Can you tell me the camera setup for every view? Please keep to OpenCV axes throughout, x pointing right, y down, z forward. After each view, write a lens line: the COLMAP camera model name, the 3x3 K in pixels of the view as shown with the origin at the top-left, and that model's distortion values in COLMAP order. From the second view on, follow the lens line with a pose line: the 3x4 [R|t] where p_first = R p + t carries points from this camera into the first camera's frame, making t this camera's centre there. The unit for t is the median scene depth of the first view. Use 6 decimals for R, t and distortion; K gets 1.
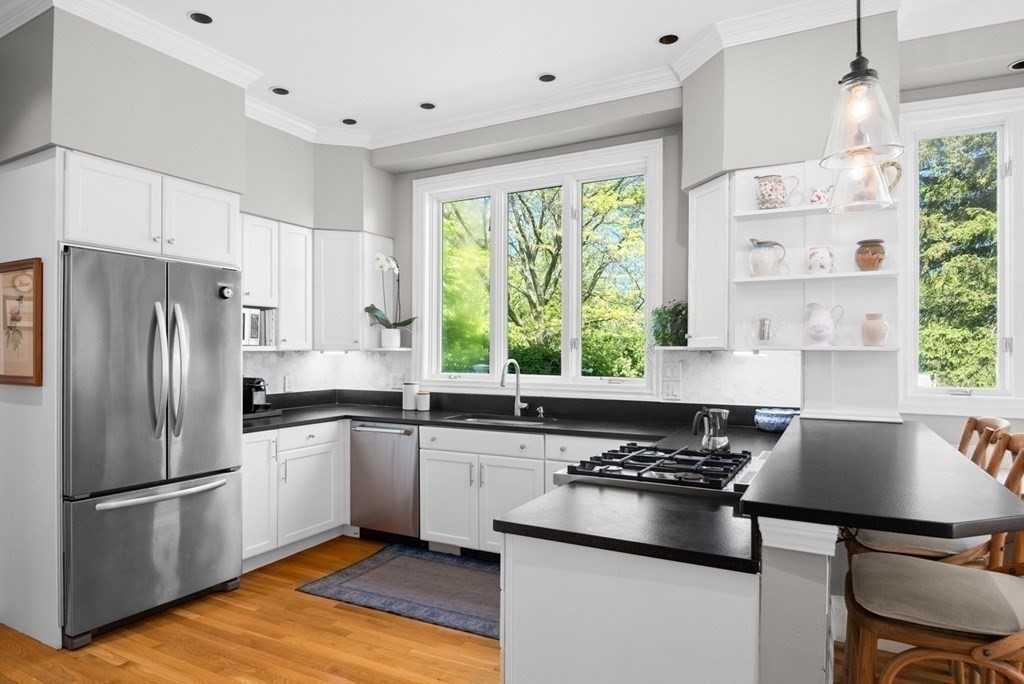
lens RADIAL K [[616.9, 0, 513.7], [0, 616.9, 343.1], [0, 0, 1]] dist [-0.023035, 0.000003]
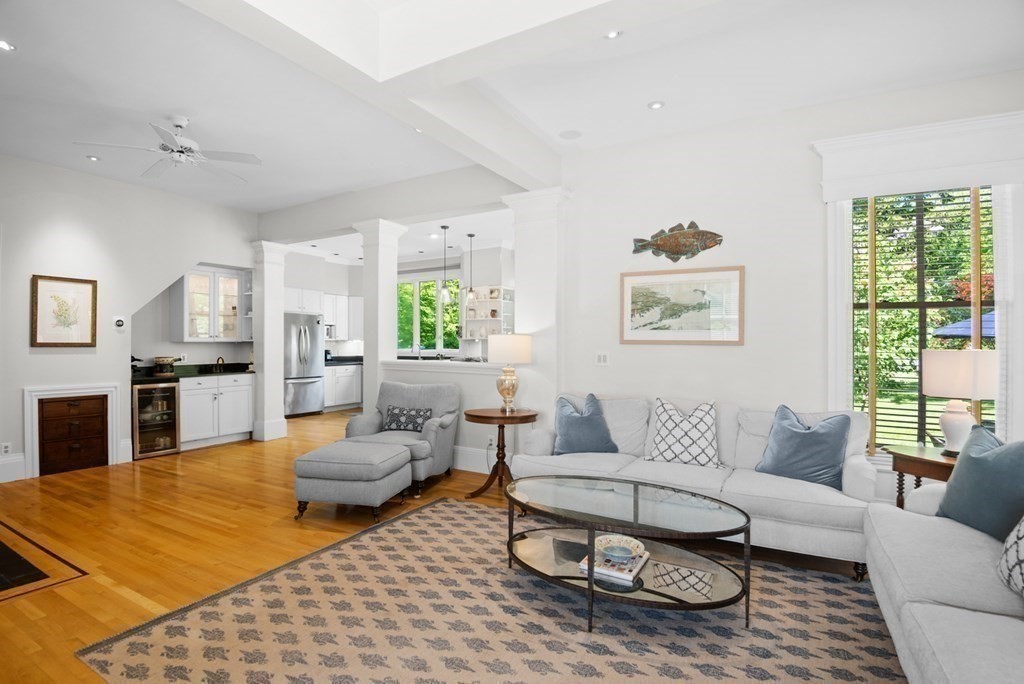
lens RADIAL K [[522.6, 0, 509.2], [0, 522.6, 347.8], [0, 0, 1]] dist [-0.002595, -0.000885]
pose [[0.999454, 0.003901, -0.032796, 0.509969], [-0.003883, 0.999992, 0.000638, 0.041552], [0.032798, -0.000510, 0.999462, -1.421400]]
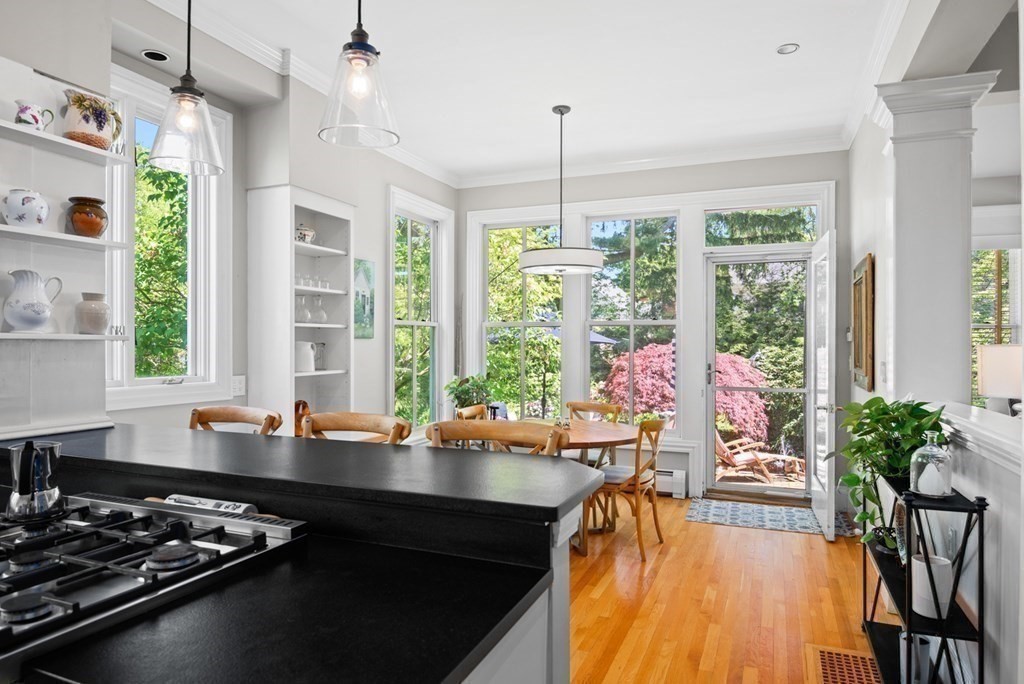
lens RADIAL K [[632.6, 0, 512.9], [0, 632.6, 339.4], [0, 0, 1]] dist [-0.007922, -0.001052]
pose [[-0.095182, -0.006144, 0.995441, -0.173344], [-0.005162, 0.999971, 0.005679, 0.002910], [-0.995446, -0.004598, -0.095211, 0.349903]]
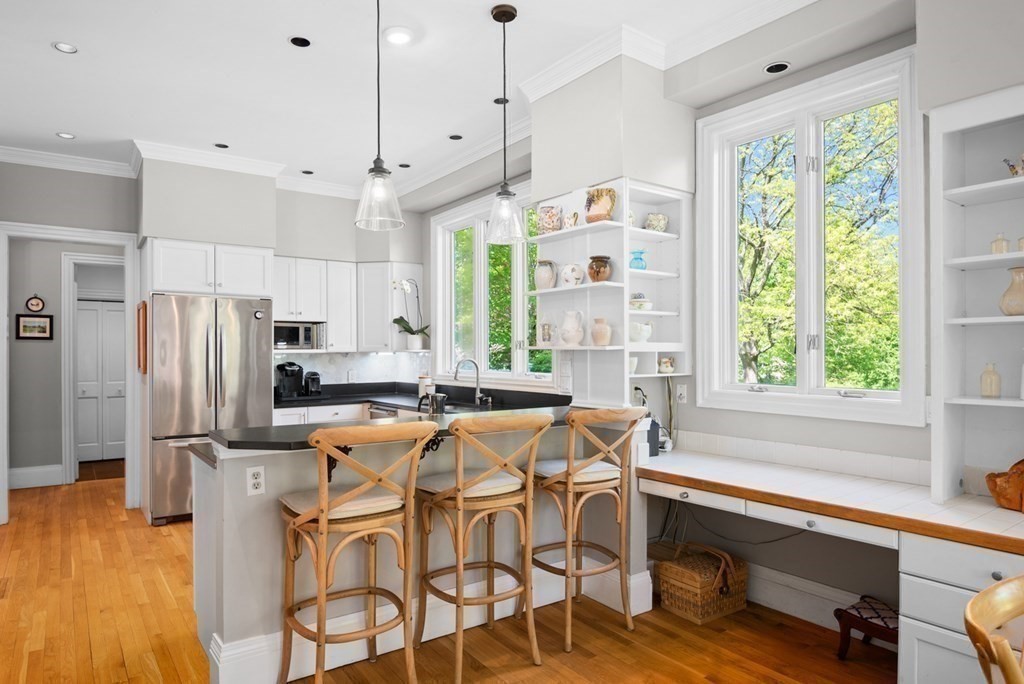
lens RADIAL K [[632.6, 0, 512.4], [0, 632.6, 342.8], [0, 0, 1]] dist [-0.007922, -0.001052]
pose [[0.895311, -0.014613, -0.445202, 0.634088], [0.014693, 0.999887, -0.003270, 0.000659], [0.445200, -0.003614, 0.895424, -0.102537]]
